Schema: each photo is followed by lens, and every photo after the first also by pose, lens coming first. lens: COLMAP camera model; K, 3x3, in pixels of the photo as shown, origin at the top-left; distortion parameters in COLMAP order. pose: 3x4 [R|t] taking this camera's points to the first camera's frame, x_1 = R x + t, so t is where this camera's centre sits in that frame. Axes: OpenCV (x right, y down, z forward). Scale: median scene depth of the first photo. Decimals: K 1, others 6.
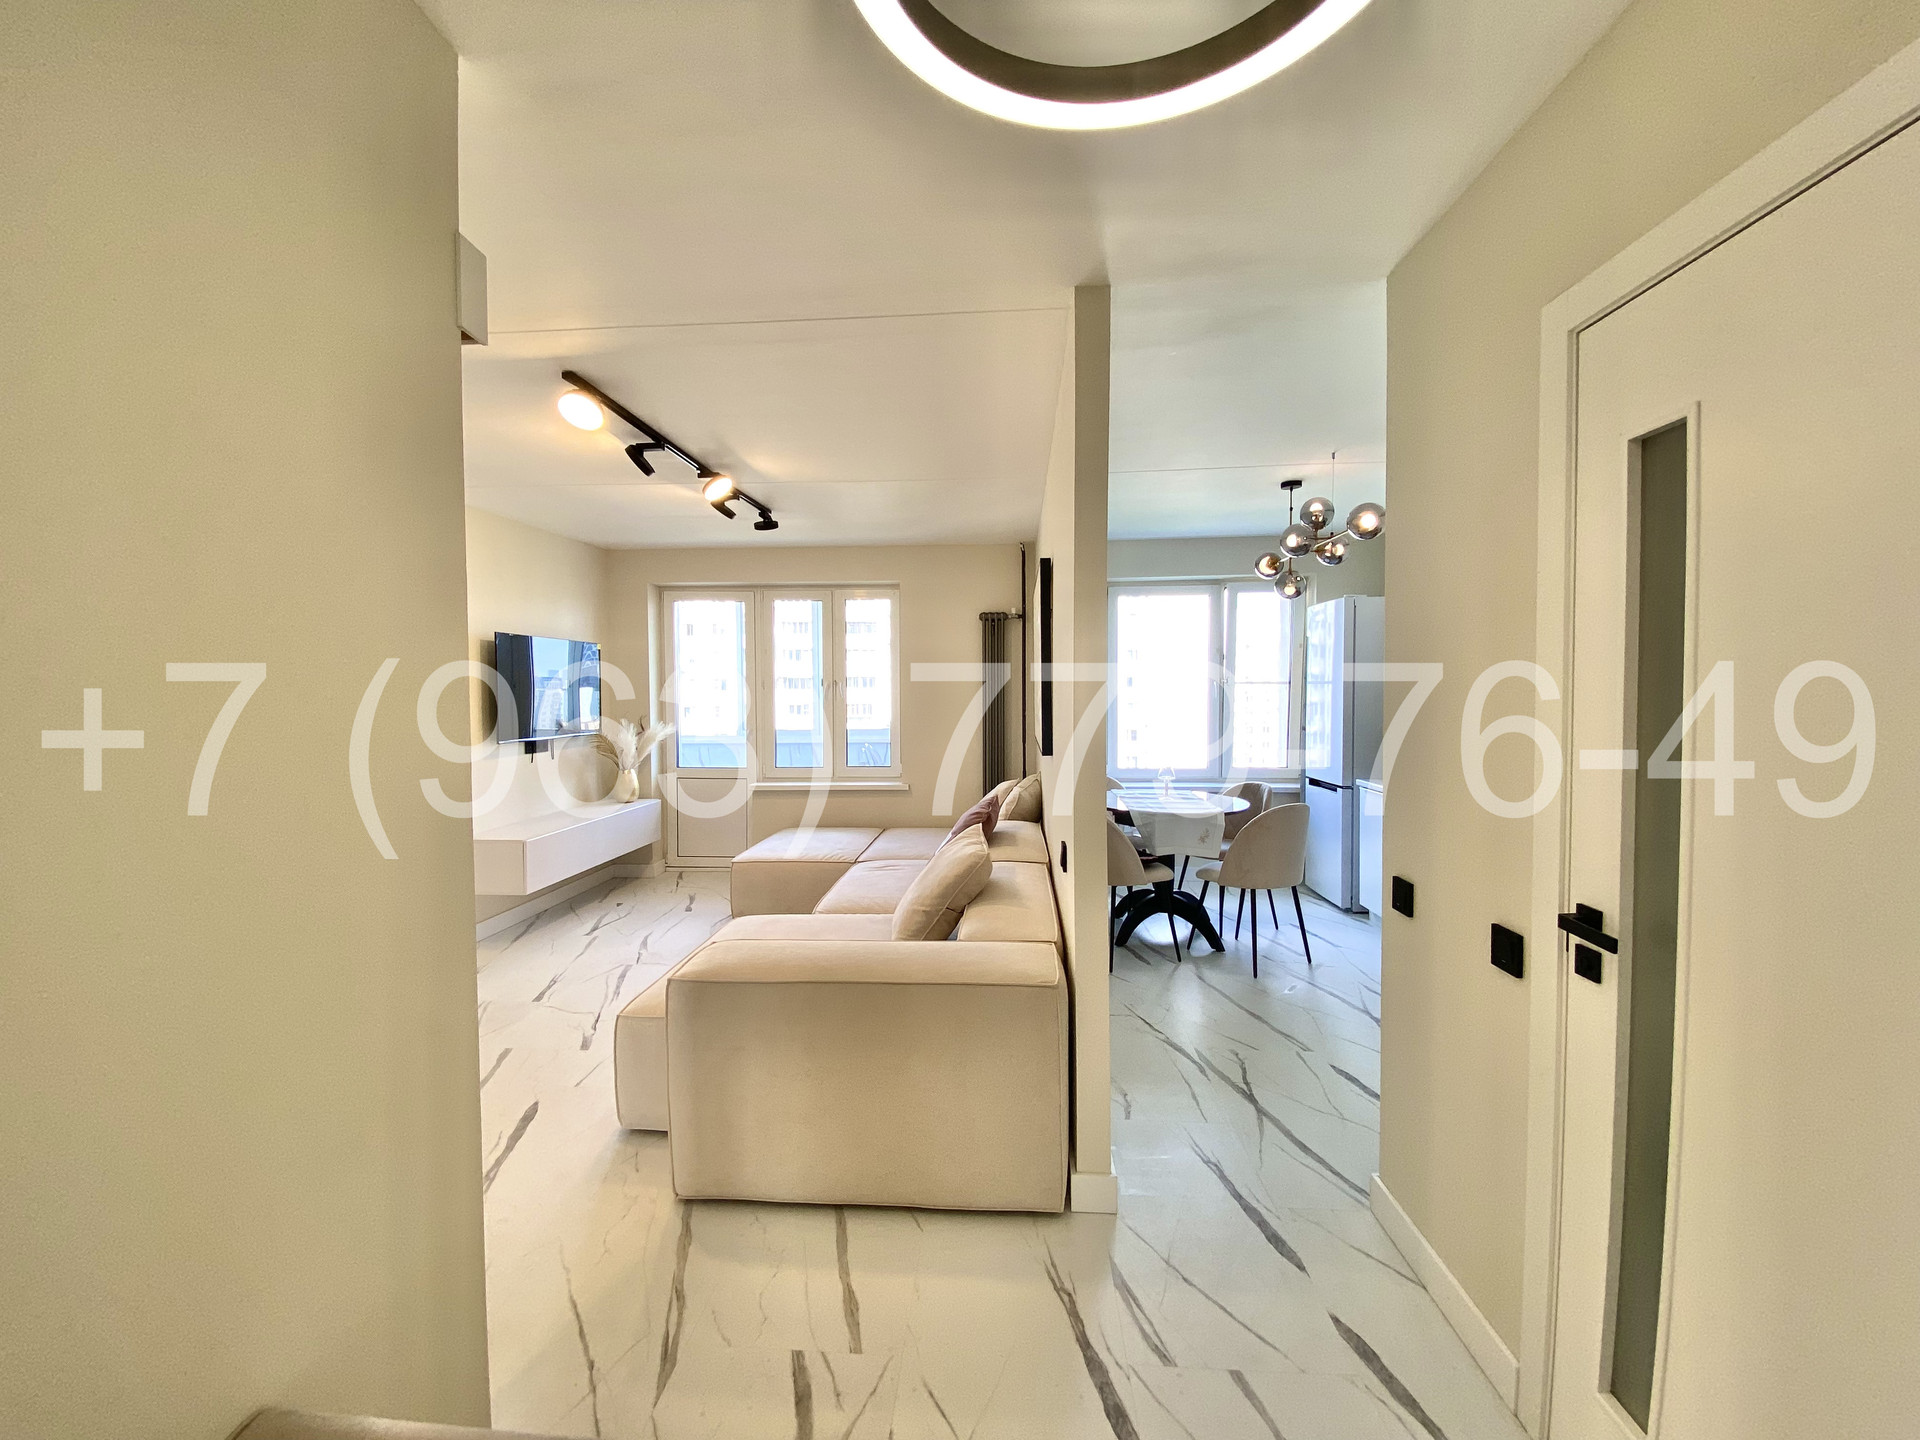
lens RADIAL K [[777.9, 0, 956.5], [0, 777.9, 712.2], [0, 0, 1]] dist [0.020609, -0.020106]
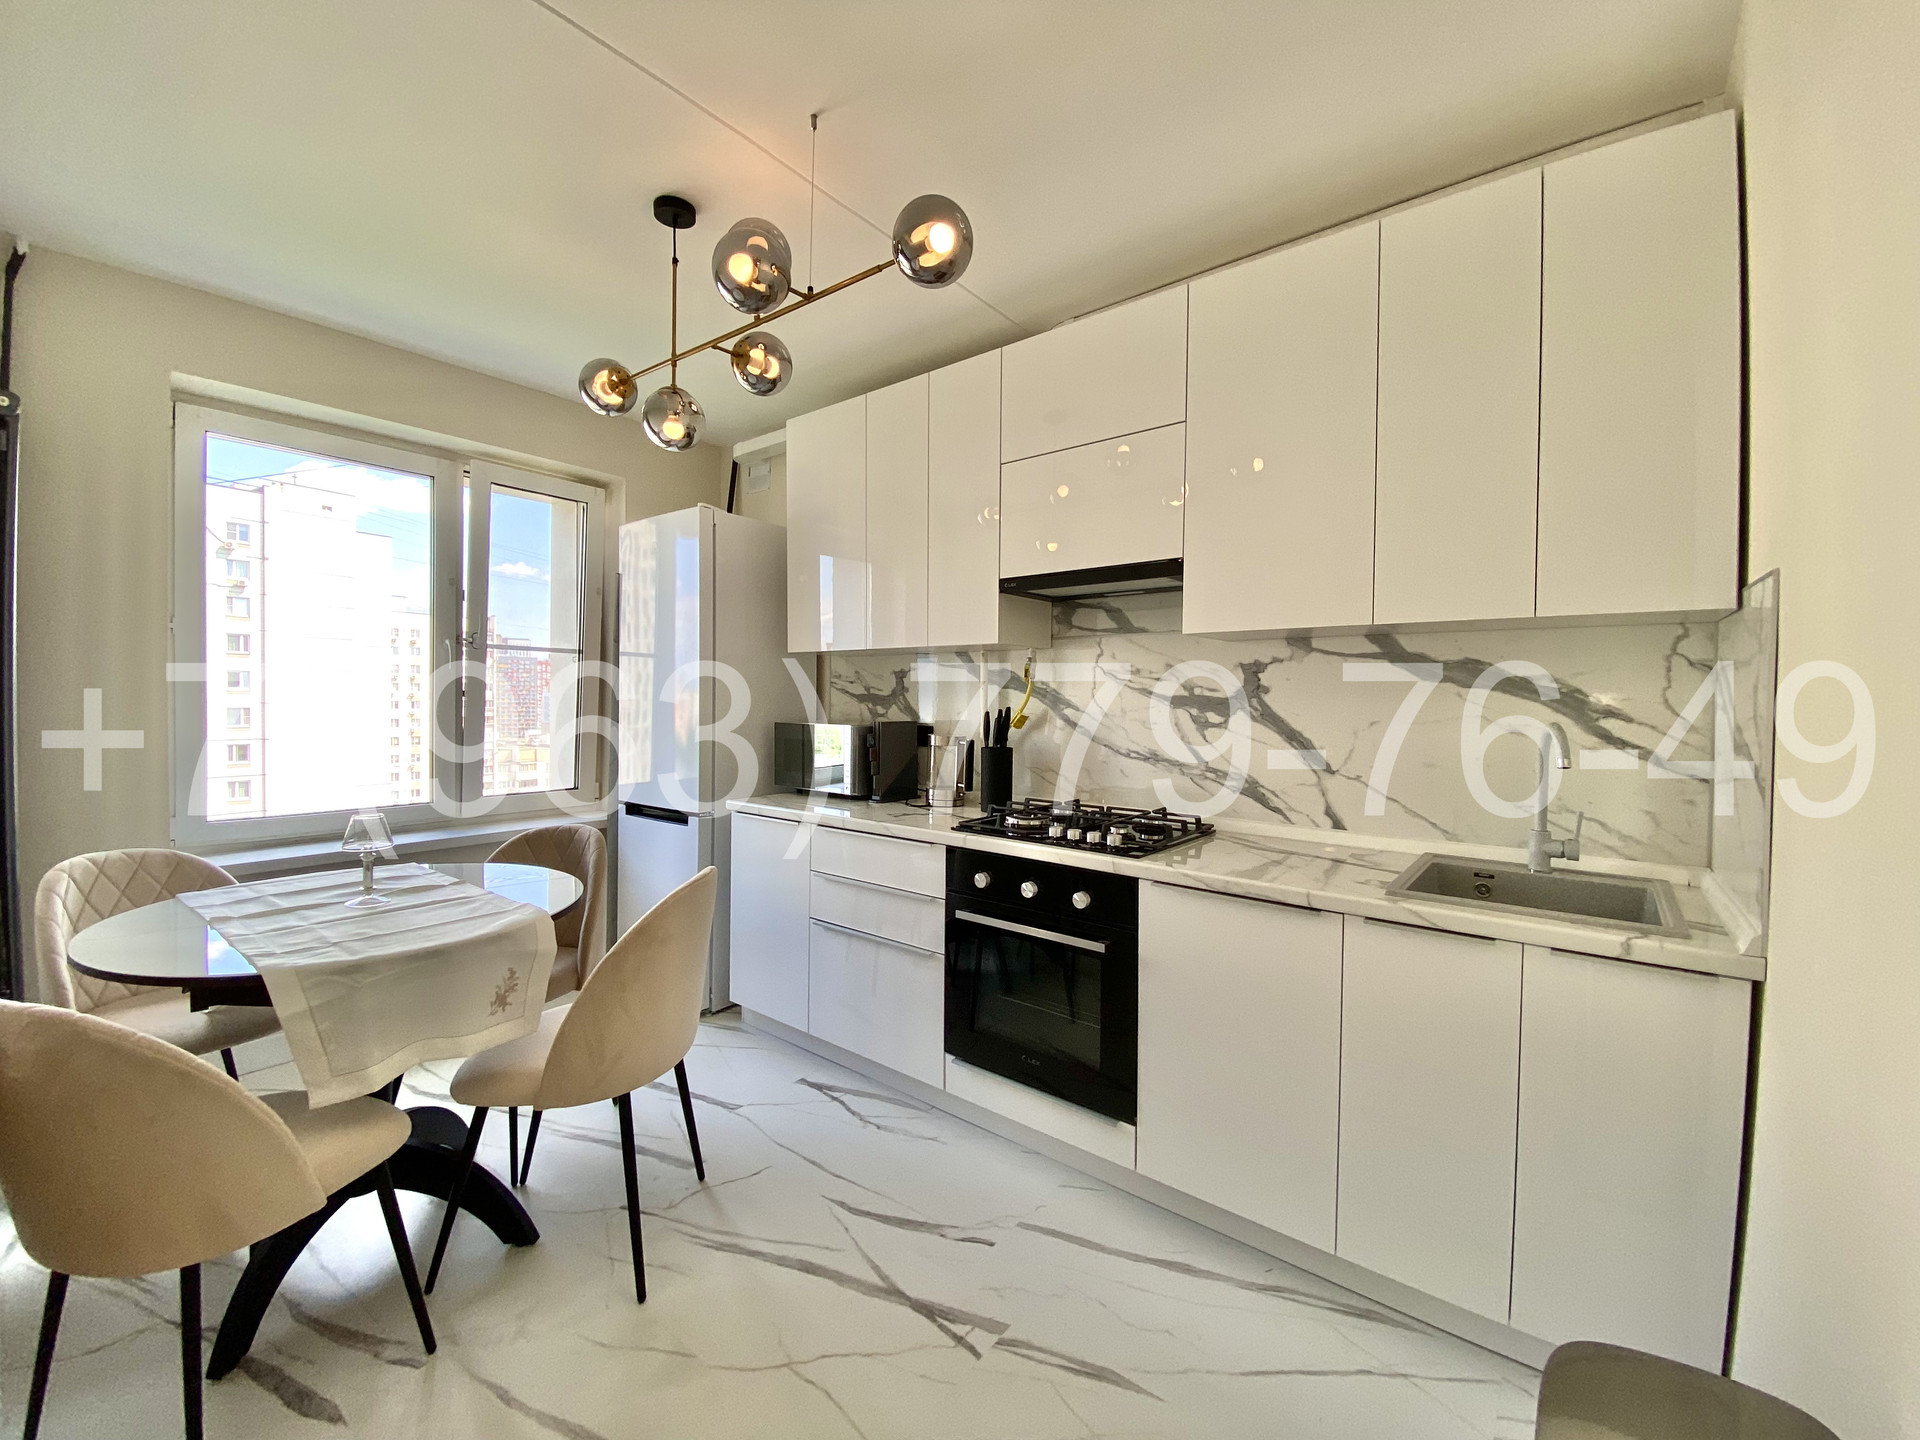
lens RADIAL K [[777.9, 0, 956.5], [0, 777.9, 712.2], [0, 0, 1]] dist [0.020609, -0.020106]
pose [[0.566319, -0.000010, 0.824186, 0.143624], [0.009062, 0.999940, -0.006215, 0.030948], [-0.824137, 0.010988, 0.566284, 0.675037]]
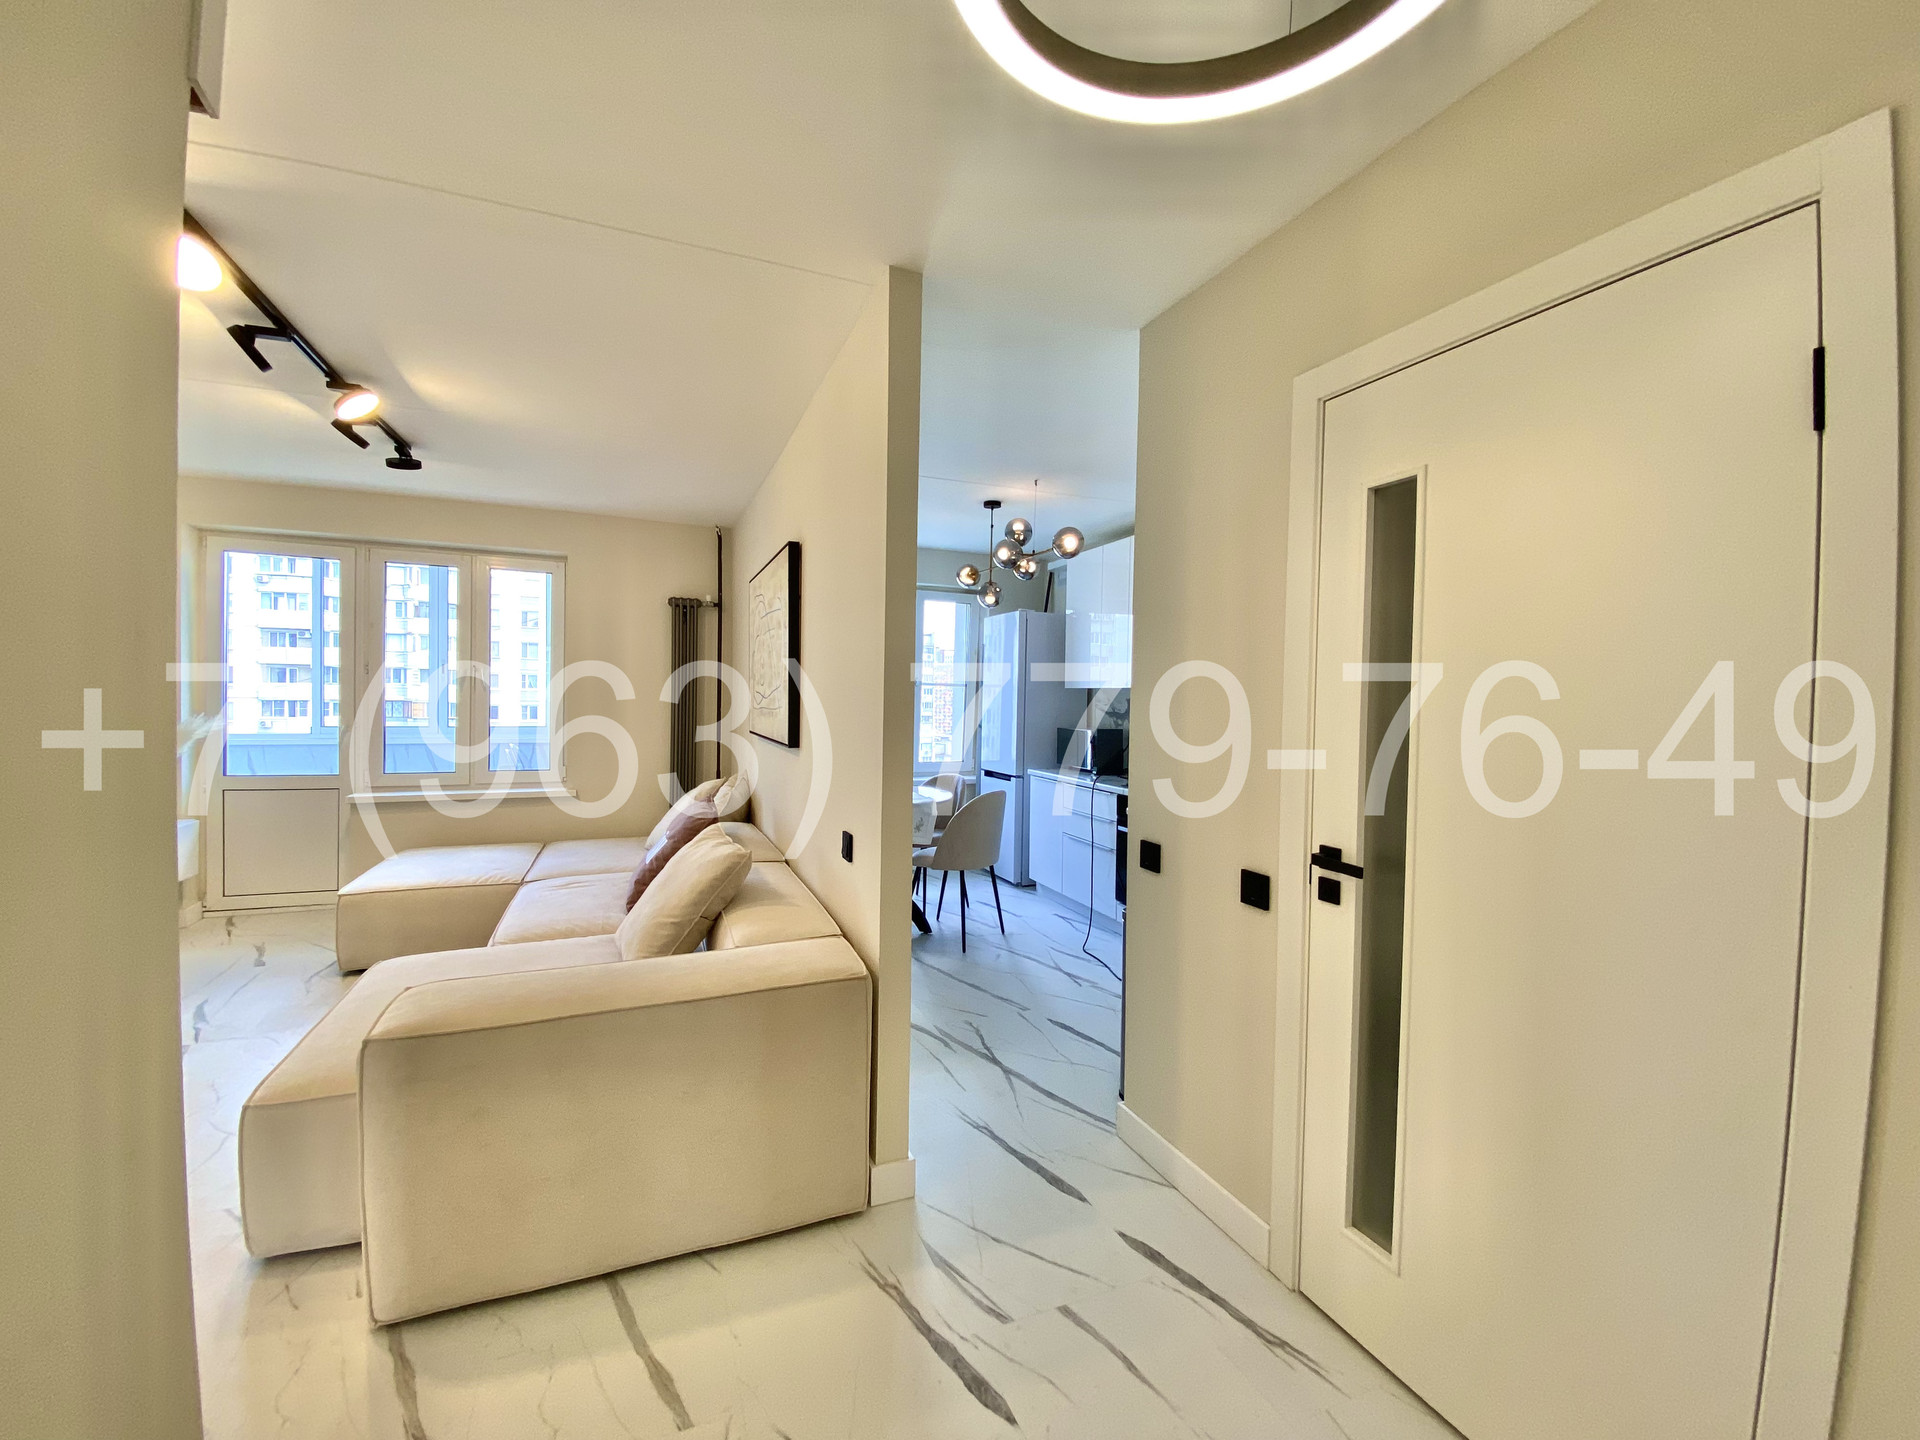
lens RADIAL K [[777.9, 0, 956.5], [0, 777.9, 712.2], [0, 0, 1]] dist [0.020609, -0.020106]
pose [[0.893685, 0.011773, 0.448541, -0.125711], [-0.009611, 0.999929, -0.007096, 0.016170], [-0.448593, 0.002031, 0.893734, 0.047390]]
